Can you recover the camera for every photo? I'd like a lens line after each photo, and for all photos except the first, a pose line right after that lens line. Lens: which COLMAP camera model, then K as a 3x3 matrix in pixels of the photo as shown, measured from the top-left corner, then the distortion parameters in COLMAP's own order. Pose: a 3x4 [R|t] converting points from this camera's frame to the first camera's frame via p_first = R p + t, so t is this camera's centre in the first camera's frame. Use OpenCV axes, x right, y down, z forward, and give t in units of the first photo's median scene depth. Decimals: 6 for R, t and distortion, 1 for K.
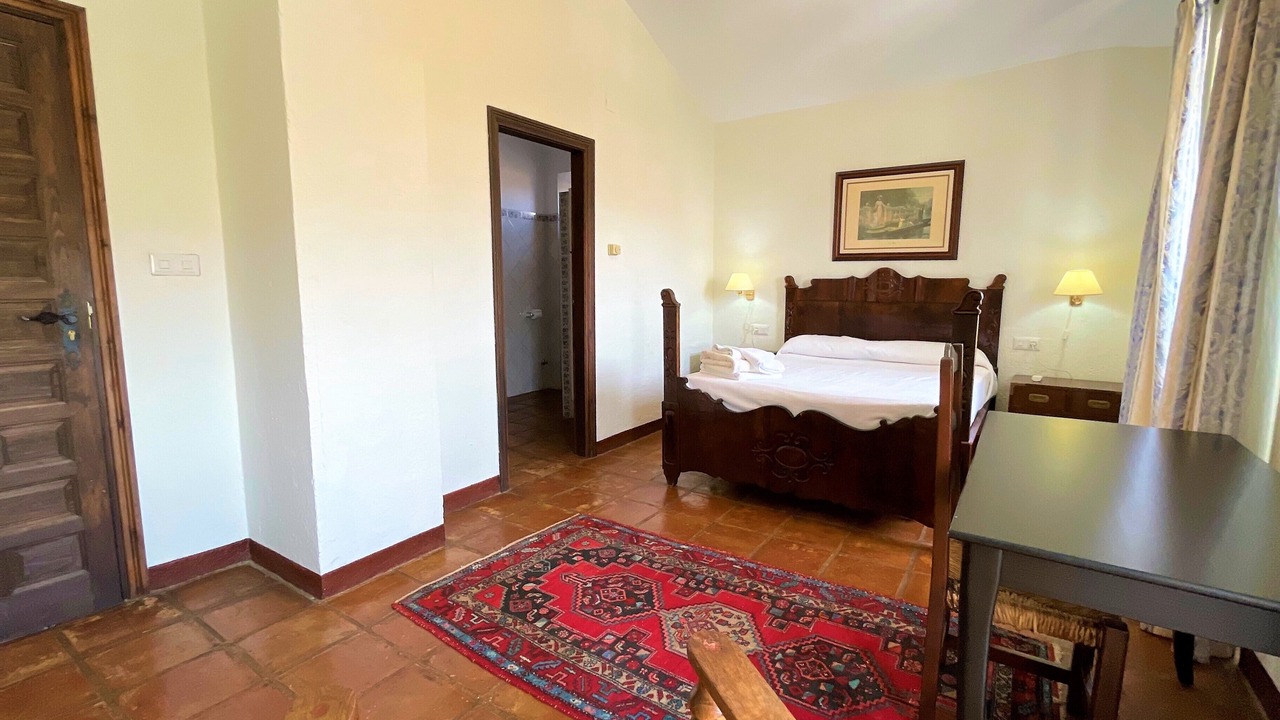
lens RADIAL K [[570.1, 0, 645.8], [0, 570.1, 358.7], [0, 0, 1]] dist [0.002176, 0.000041]
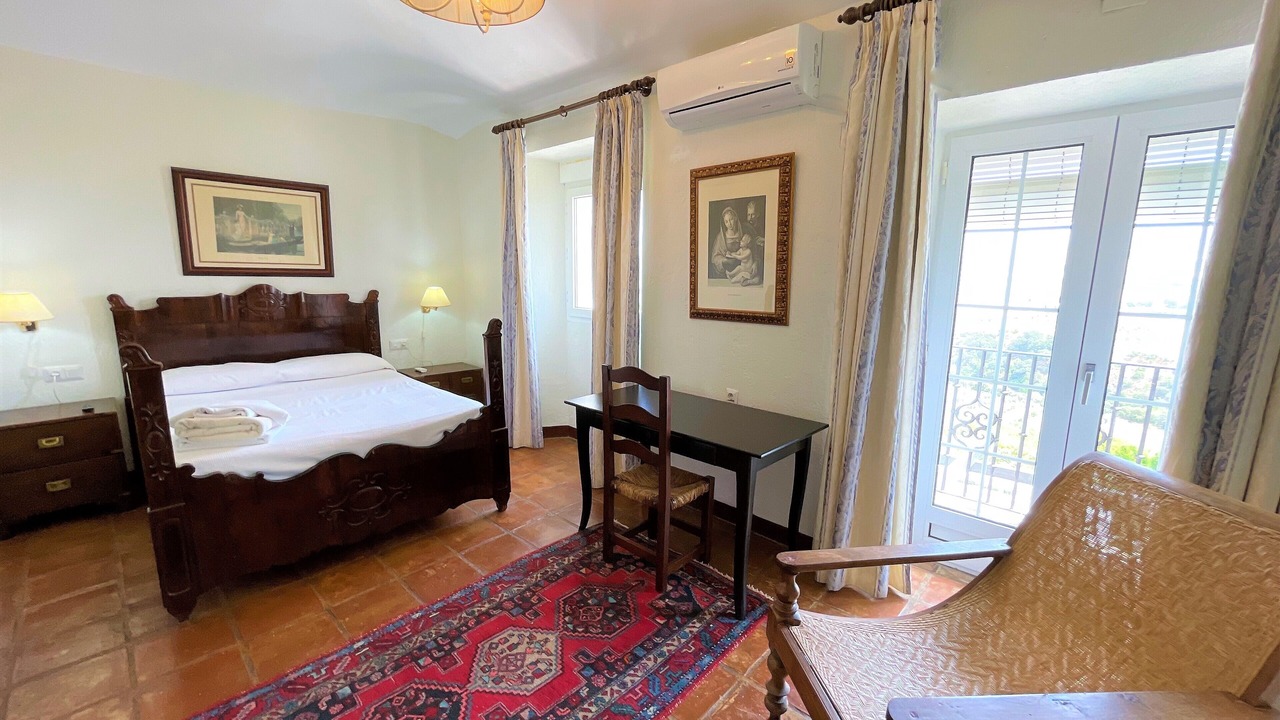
lens RADIAL K [[509.5, 0, 643.0], [0, 509.5, 359.0], [0, 0, 1]] dist [-0.000752, 0.000009]
pose [[0.175358, -0.167060, 0.970227, -0.344424], [0.115821, 0.982155, 0.148180, -0.100663], [-0.977668, 0.086388, 0.191578, 0.262027]]
